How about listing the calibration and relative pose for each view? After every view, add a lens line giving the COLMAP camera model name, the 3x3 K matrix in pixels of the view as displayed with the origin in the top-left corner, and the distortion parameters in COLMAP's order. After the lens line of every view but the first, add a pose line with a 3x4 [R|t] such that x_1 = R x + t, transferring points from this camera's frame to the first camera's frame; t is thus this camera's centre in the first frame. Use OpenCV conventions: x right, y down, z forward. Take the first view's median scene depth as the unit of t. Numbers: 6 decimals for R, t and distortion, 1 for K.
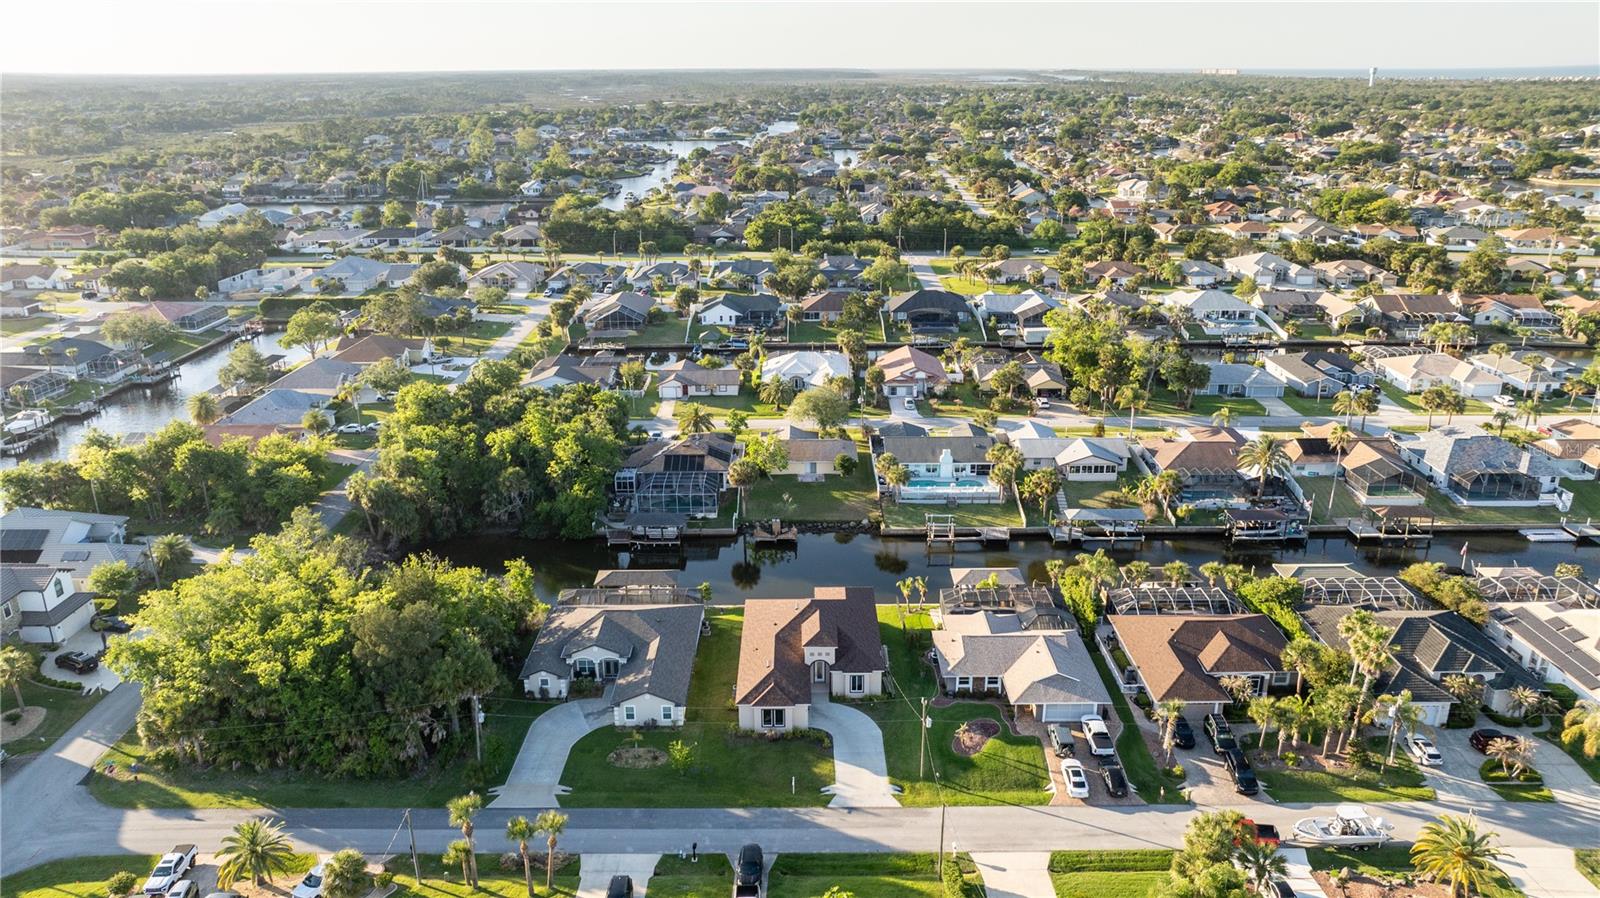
lens RADIAL K [[1136.9, 0, 803.6], [0, 1136.9, 450.6], [0, 0, 1]] dist [-0.024488, -0.002385]
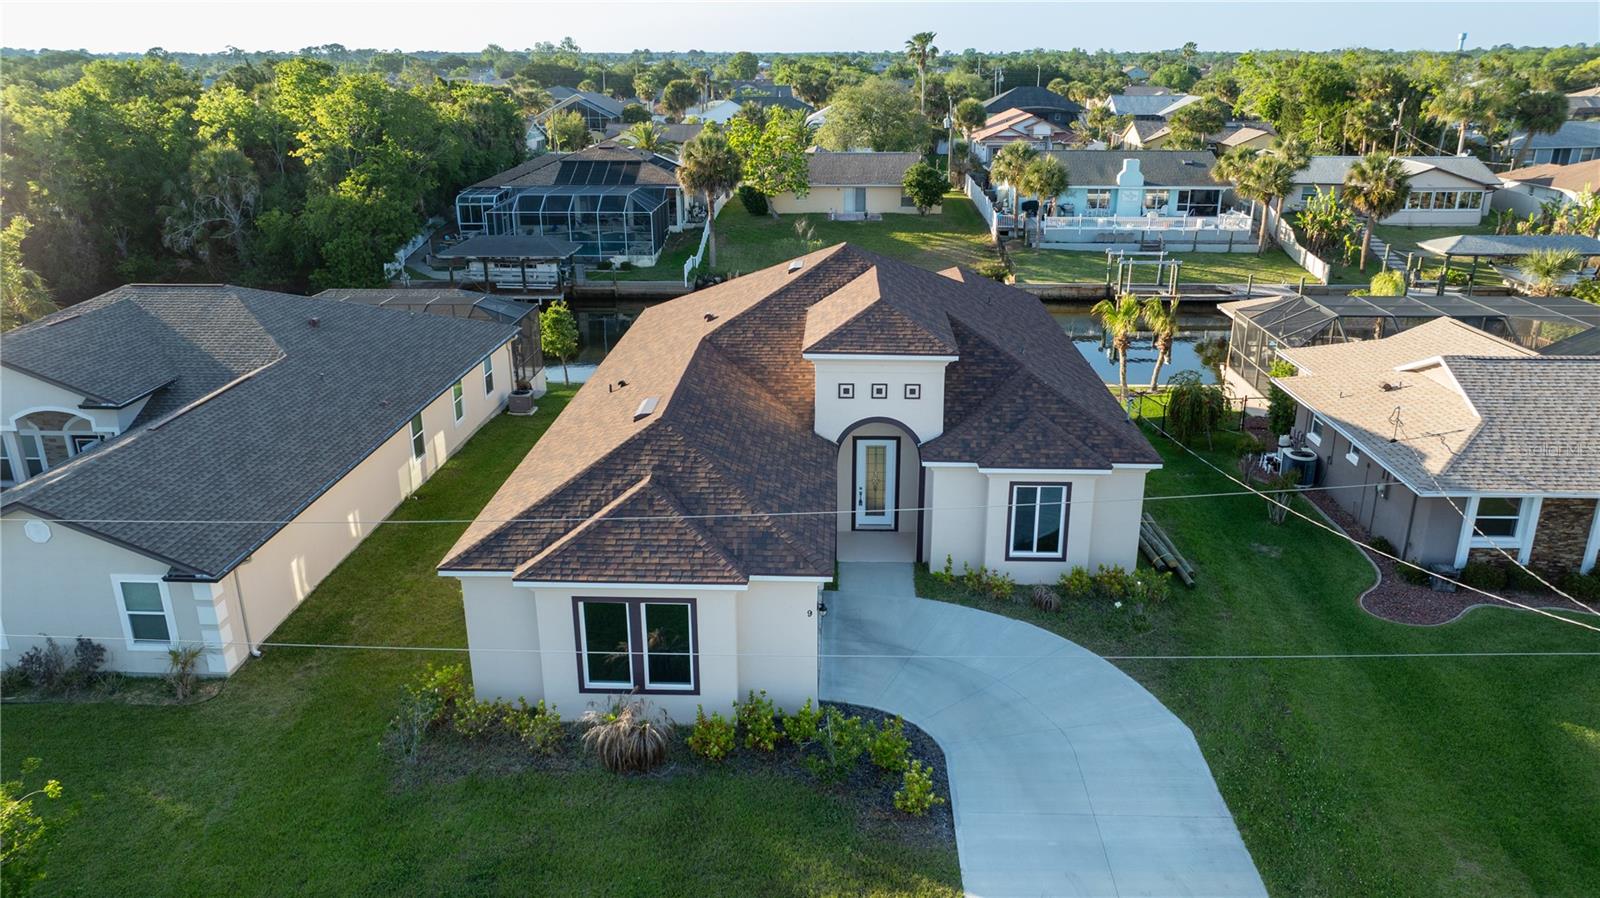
lens RADIAL K [[1136.9, 0, 801.9], [0, 1136.9, 442.2], [0, 0, 1]] dist [-0.024488, -0.002385]
pose [[0.999011, 0.016067, -0.041459, 0.008143], [-0.016117, 0.999870, -0.000883, 0.184881], [0.041439, 0.001550, 0.999140, 0.745348]]
